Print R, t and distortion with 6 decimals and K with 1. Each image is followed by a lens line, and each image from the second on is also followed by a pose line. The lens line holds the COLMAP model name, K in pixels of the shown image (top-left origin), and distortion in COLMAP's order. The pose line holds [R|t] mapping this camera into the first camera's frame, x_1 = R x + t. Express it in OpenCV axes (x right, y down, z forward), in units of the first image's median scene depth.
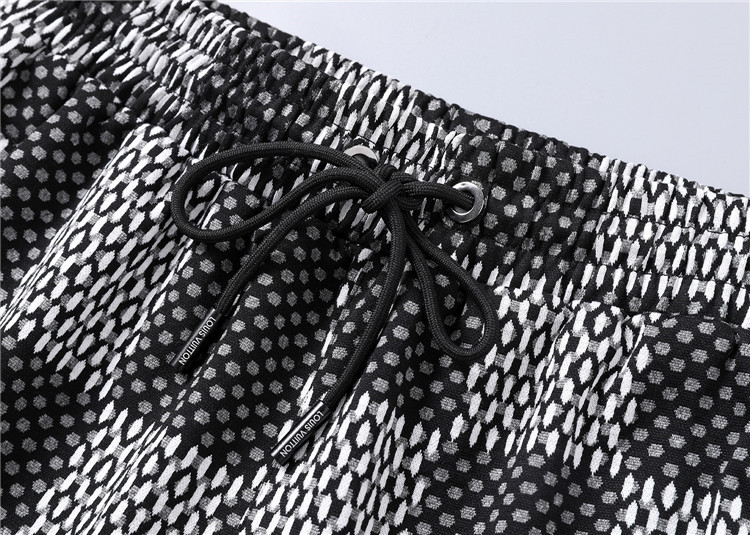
lens RADIAL K [[1401.8, 0, 380.2], [0, 1401.8, 265.1], [0, 0, 1]] dist [0.074030, 0.000000]
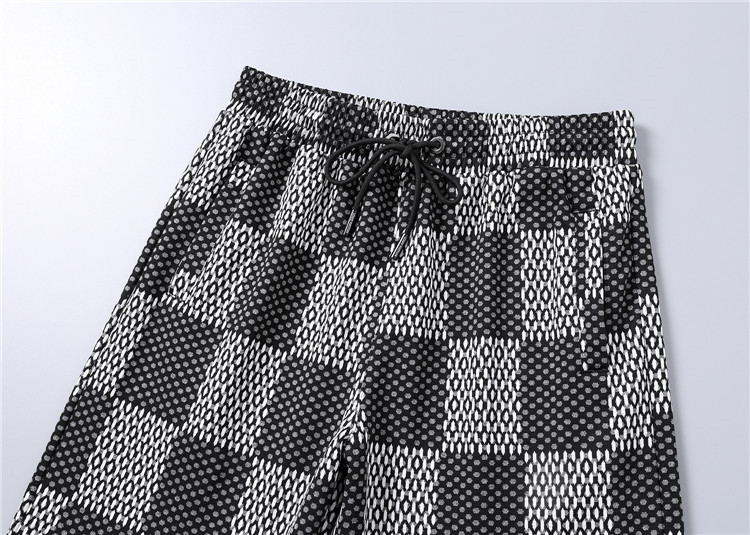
lens RADIAL K [[1012.0, 0, 372.6], [0, 1012.0, 269.8], [0, 0, 1]] dist [0.031853, 0.000000]
pose [[0.966581, -0.251727, 0.048517, -0.203403], [0.244395, 0.961958, 0.122096, -0.081787], [-0.077406, -0.106159, 0.991332, -0.869352]]
